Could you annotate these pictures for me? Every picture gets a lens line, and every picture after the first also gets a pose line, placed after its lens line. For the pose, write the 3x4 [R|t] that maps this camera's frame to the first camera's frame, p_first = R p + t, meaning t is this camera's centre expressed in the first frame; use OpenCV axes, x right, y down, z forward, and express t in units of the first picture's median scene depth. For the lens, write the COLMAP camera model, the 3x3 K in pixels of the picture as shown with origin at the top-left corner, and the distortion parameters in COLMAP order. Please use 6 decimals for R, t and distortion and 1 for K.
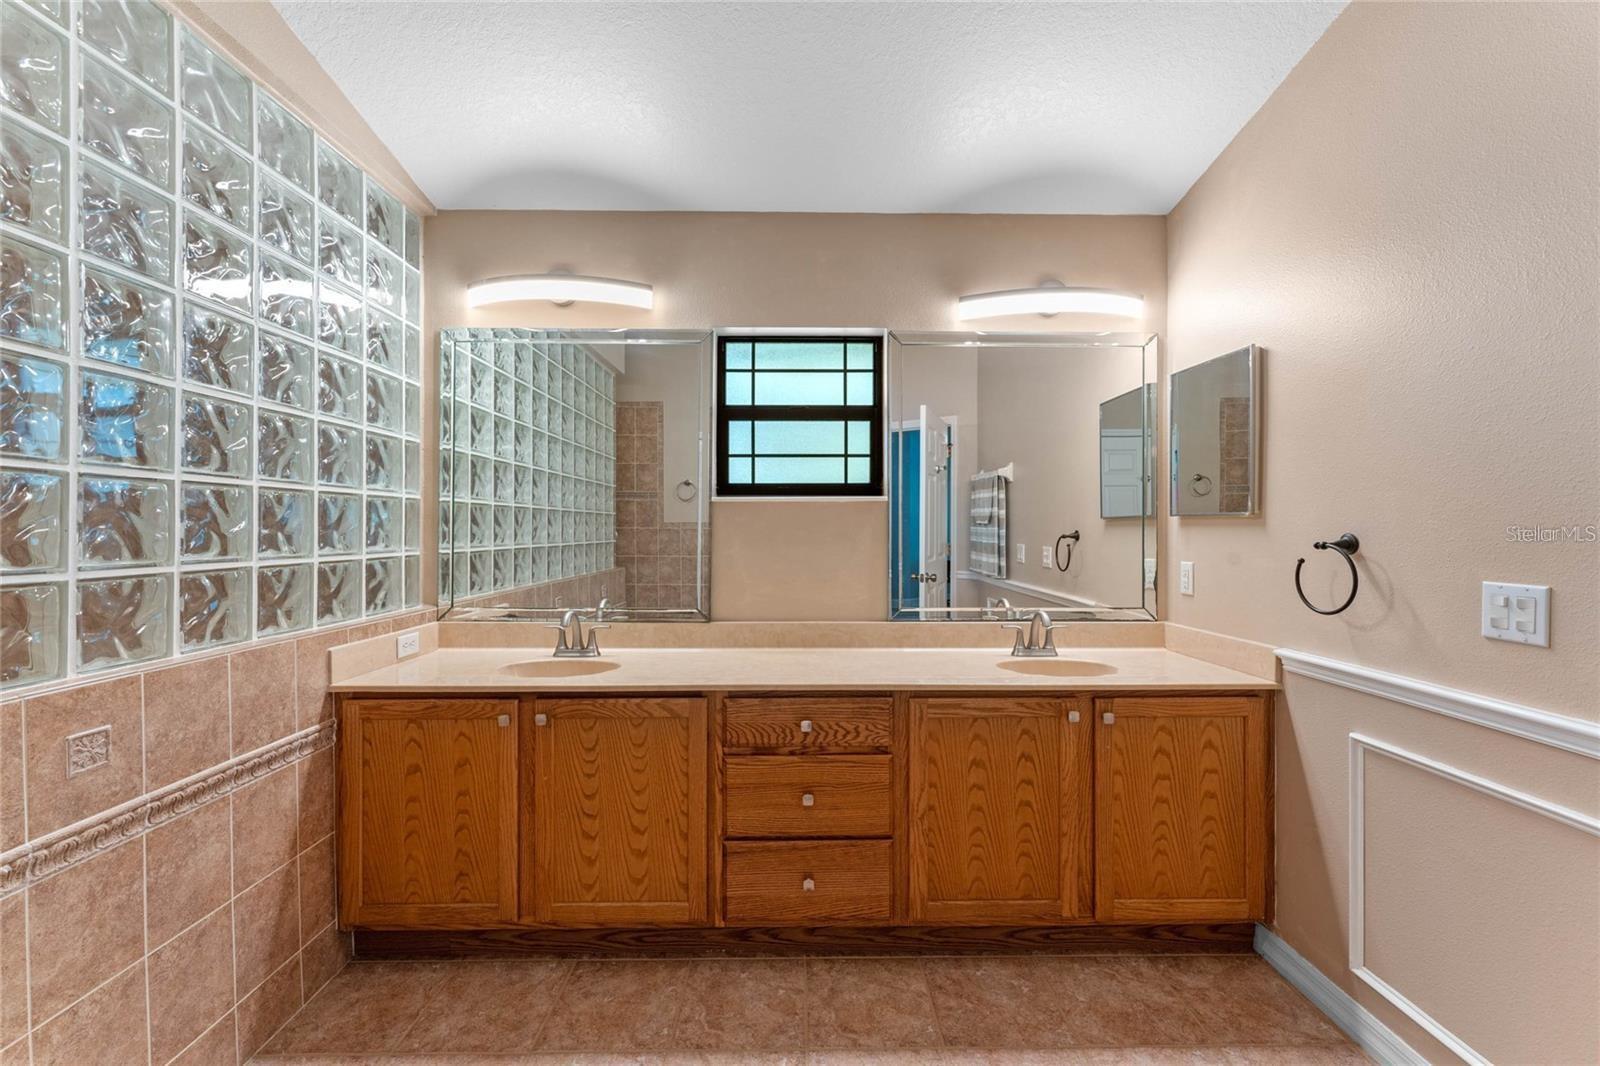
lens RADIAL K [[644.7, 0, 795.4], [0, 644.7, 531.0], [0, 0, 1]] dist [0.000653, -0.000123]
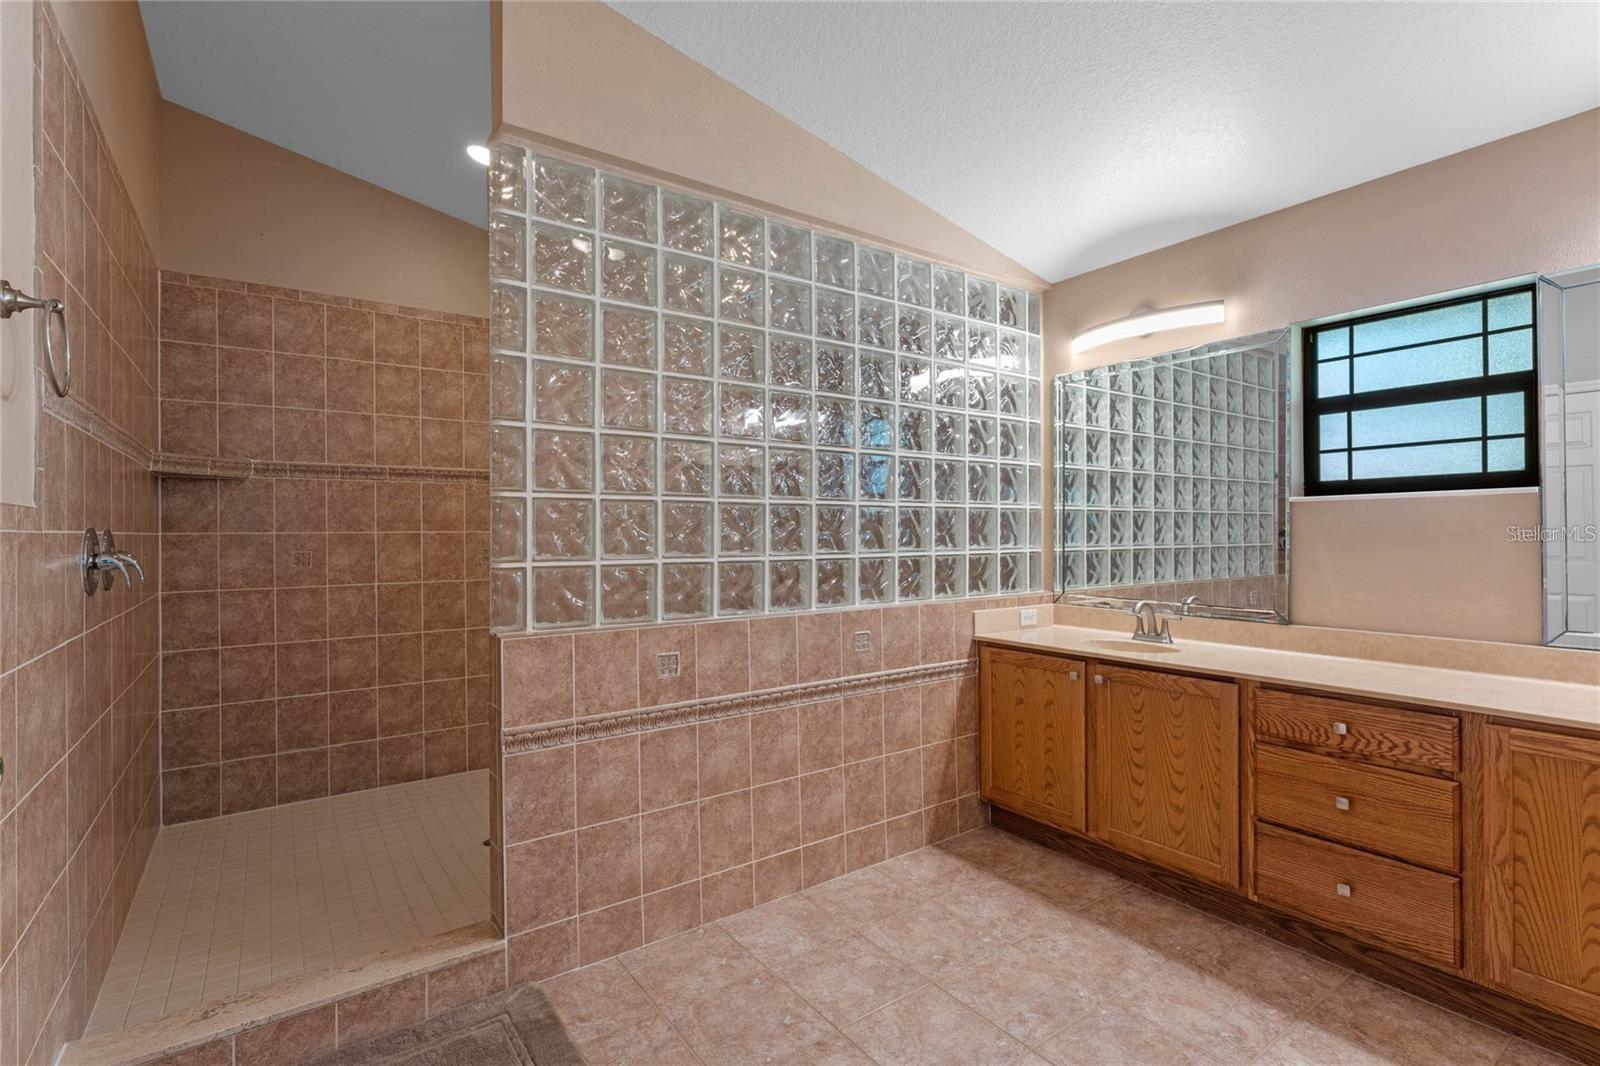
lens RADIAL K [[743.8, 0, 800.0], [0, 743.8, 533.0], [0, 0, 1]] dist [-0.001853, -0.000171]
pose [[0.568185, -0.004985, -0.822886, 0.479210], [0.003766, 0.999987, -0.003457, 0.003306], [0.822892, -0.001135, 0.568197, -0.326536]]
